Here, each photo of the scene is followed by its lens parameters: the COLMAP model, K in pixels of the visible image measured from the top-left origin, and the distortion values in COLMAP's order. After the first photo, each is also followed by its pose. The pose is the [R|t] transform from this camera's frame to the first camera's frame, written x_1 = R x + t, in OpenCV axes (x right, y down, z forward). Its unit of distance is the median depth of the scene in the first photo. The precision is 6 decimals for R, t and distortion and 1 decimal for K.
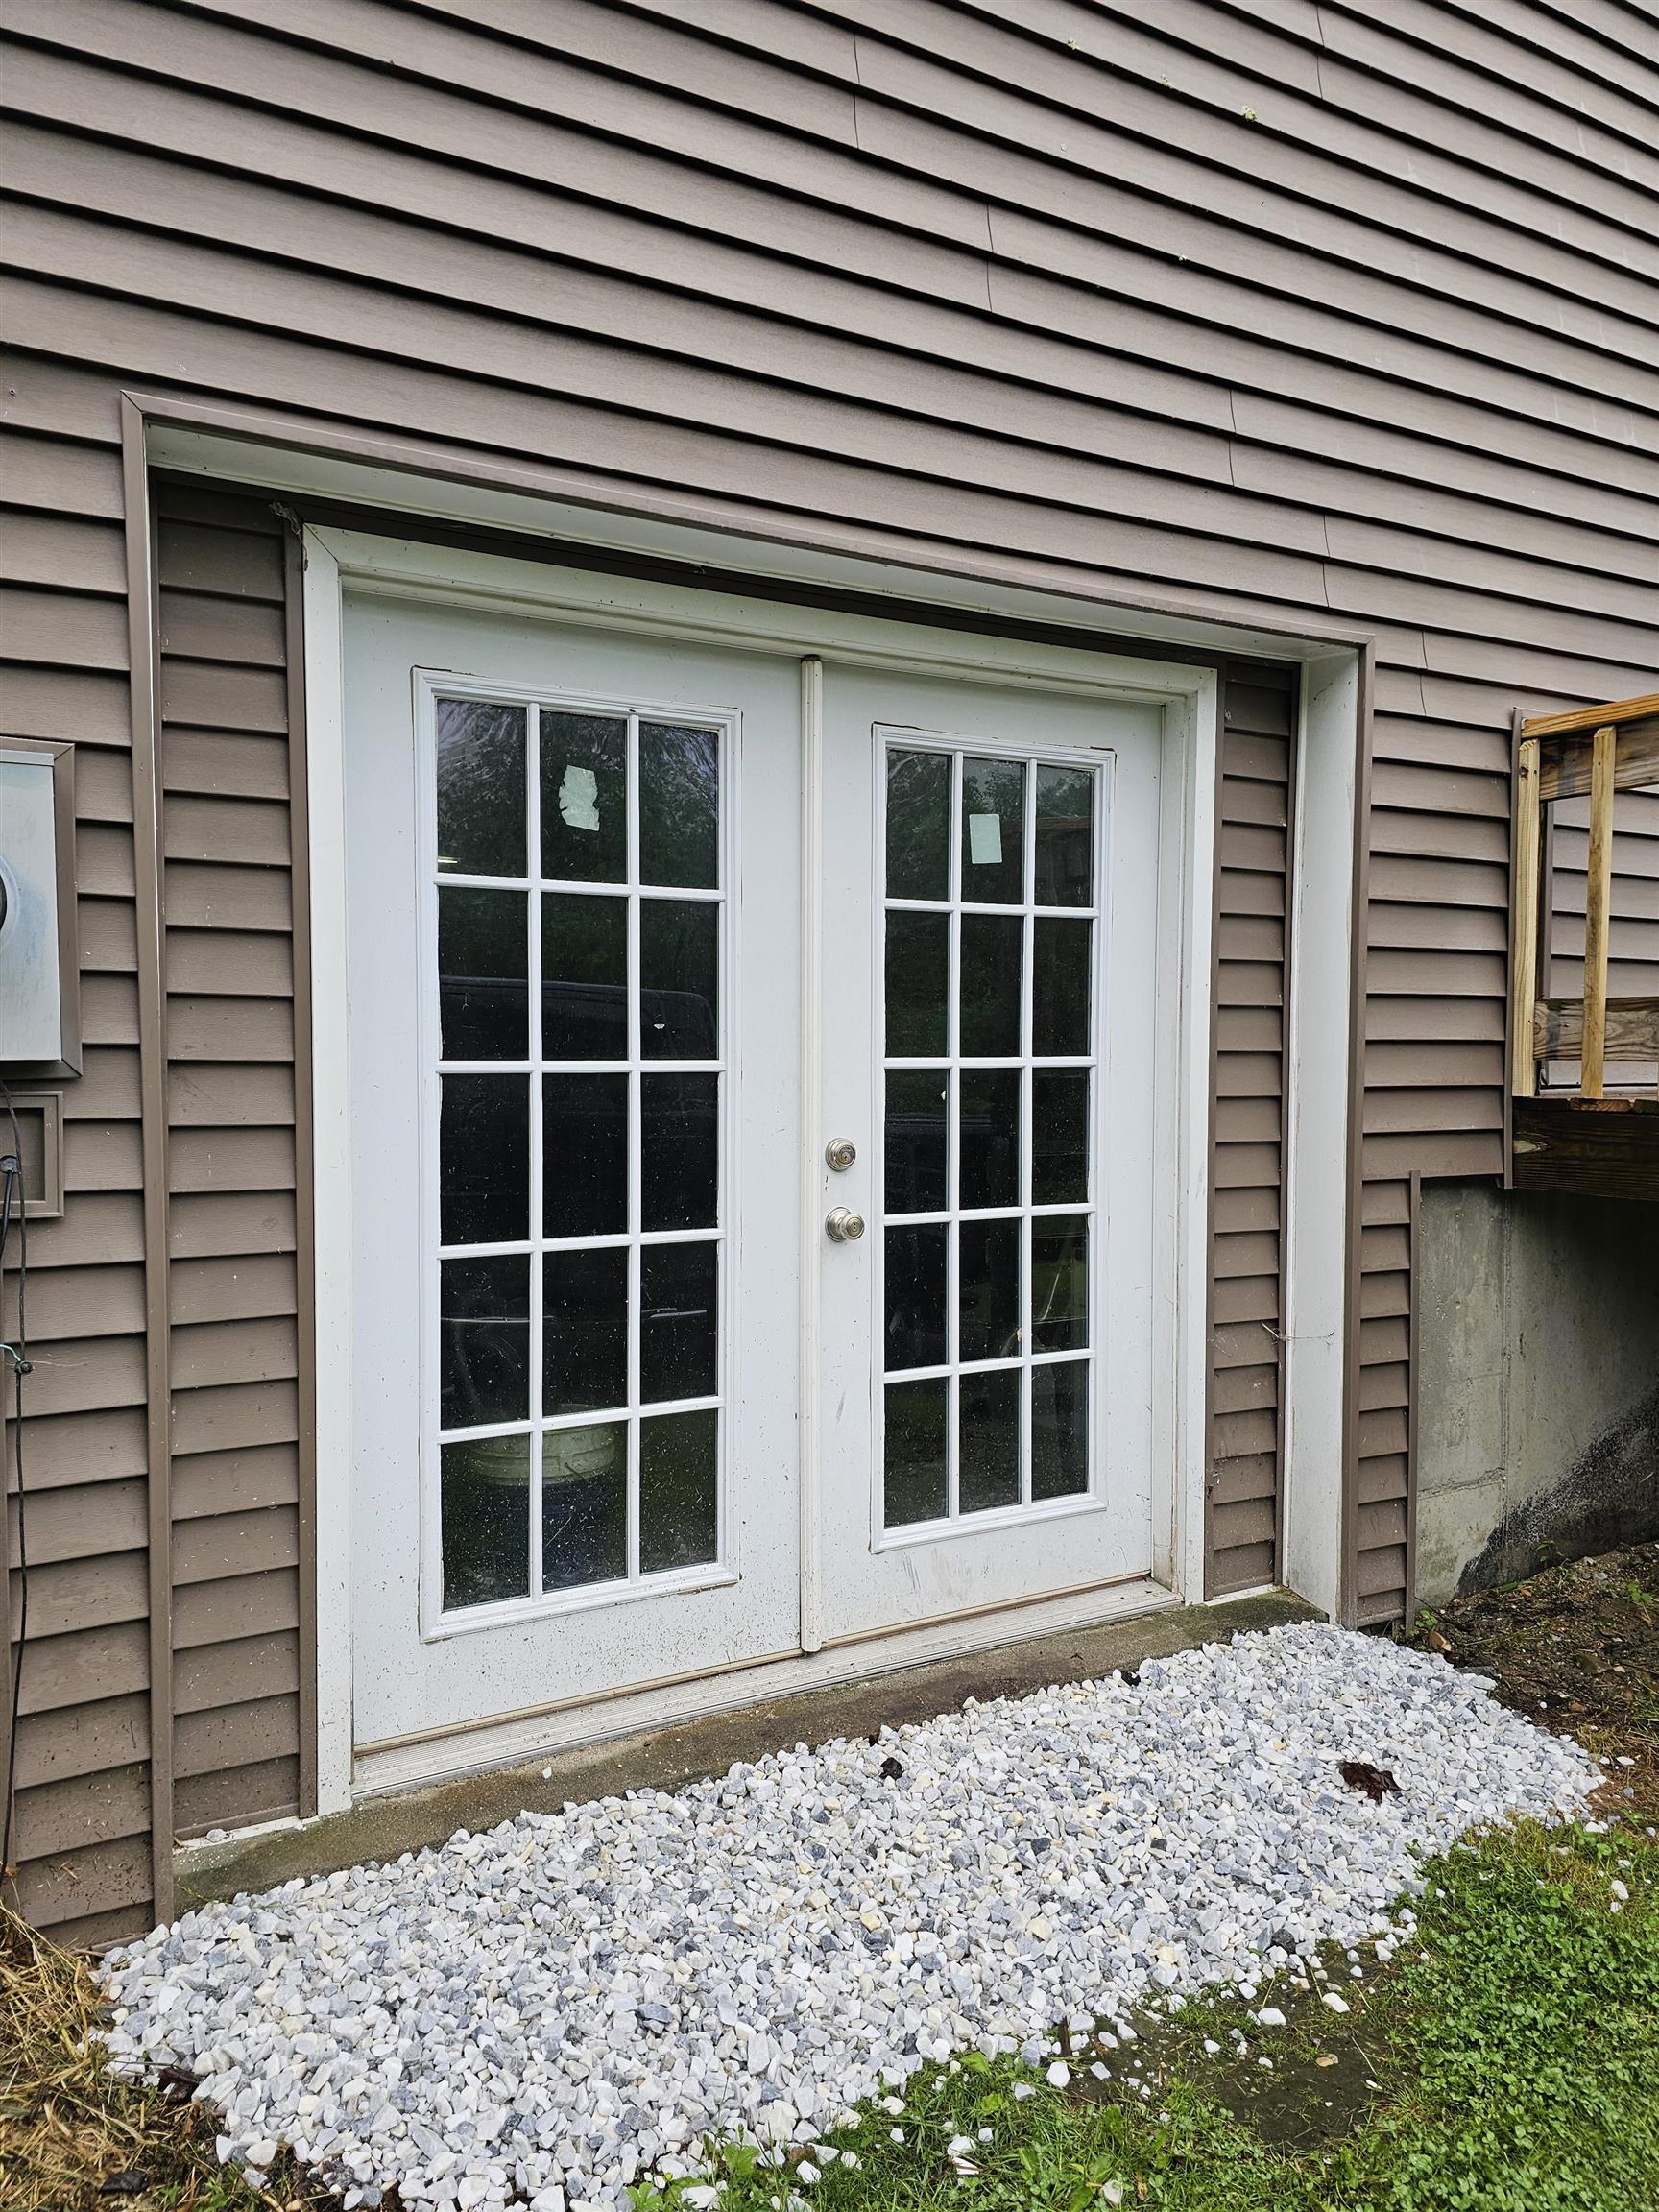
lens RADIAL K [[1474.1, 0, 841.7], [0, 1474.1, 1105.1], [0, 0, 1]] dist [0.054506, -0.047672]
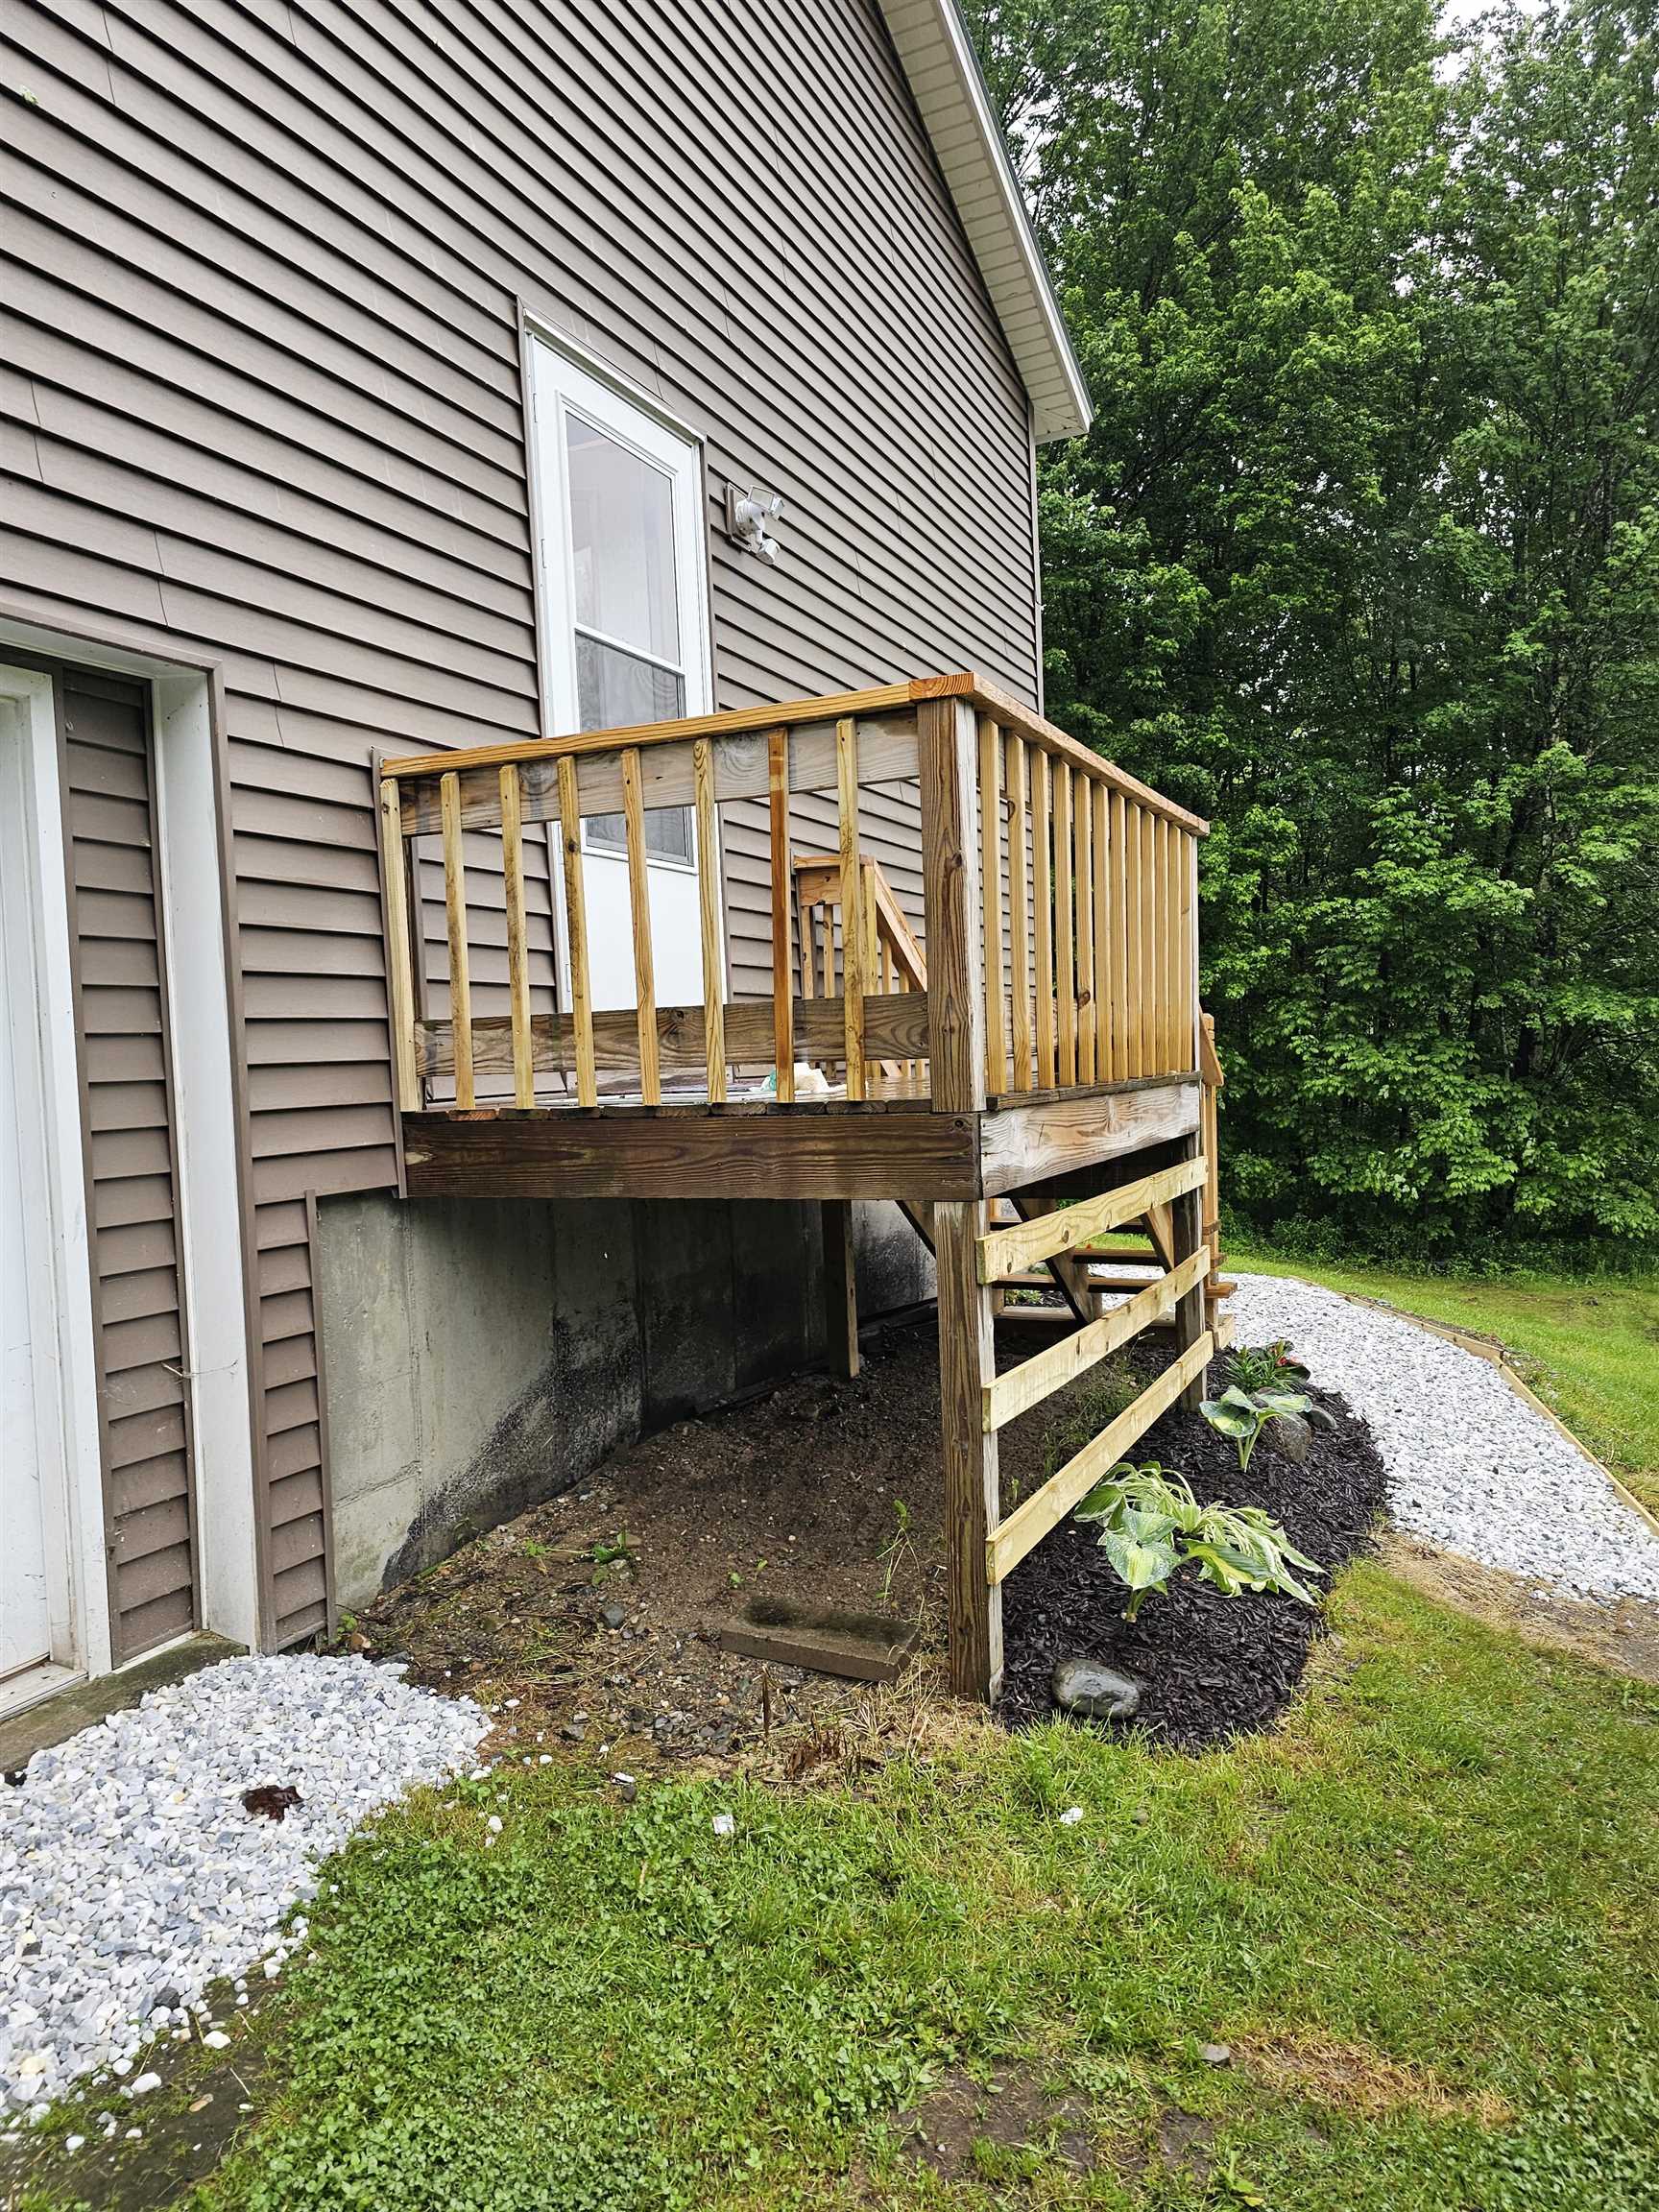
lens RADIAL K [[1474.1, 0, 841.7], [0, 1474.1, 1105.1], [0, 0, 1]] dist [0.054506, -0.047672]
pose [[0.808555, -0.059888, 0.585364, 0.089485], [0.068199, 0.997641, 0.007864, 0.002838], [-0.584454, 0.033563, 0.810732, -0.047012]]
